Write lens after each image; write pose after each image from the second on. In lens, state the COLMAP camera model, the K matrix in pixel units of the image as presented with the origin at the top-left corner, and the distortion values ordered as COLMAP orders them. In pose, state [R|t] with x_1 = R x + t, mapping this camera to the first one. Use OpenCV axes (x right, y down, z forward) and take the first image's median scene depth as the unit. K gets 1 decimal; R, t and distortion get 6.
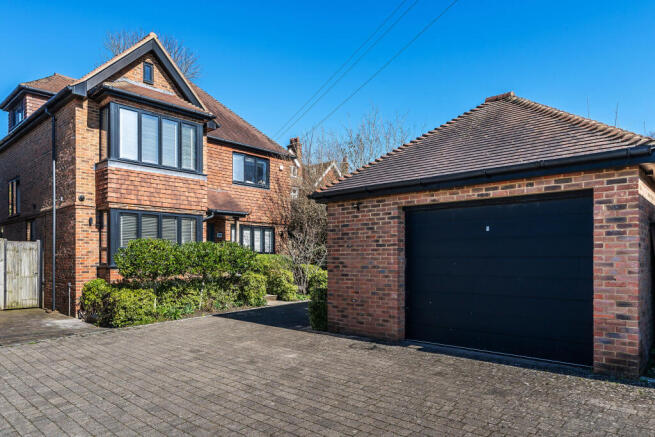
lens RADIAL K [[422.7, 0, 327.5], [0, 422.7, 218.5], [0, 0, 1]] dist [0.039244, 0.000279]
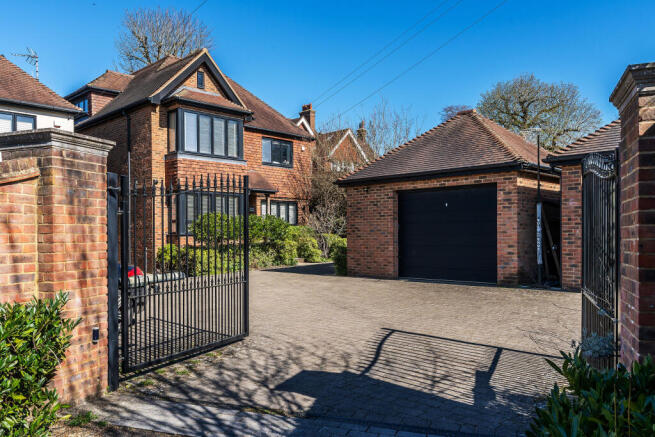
lens RADIAL K [[512.3, 0, 327.5], [0, 512.3, 218.5], [0, 0, 1]] dist [0.002815, 0.000689]
pose [[0.999577, -0.007697, -0.028047, -0.011590], [0.009382, 0.998127, 0.060449, -0.024772], [0.027529, -0.060686, 0.997777, -0.517060]]
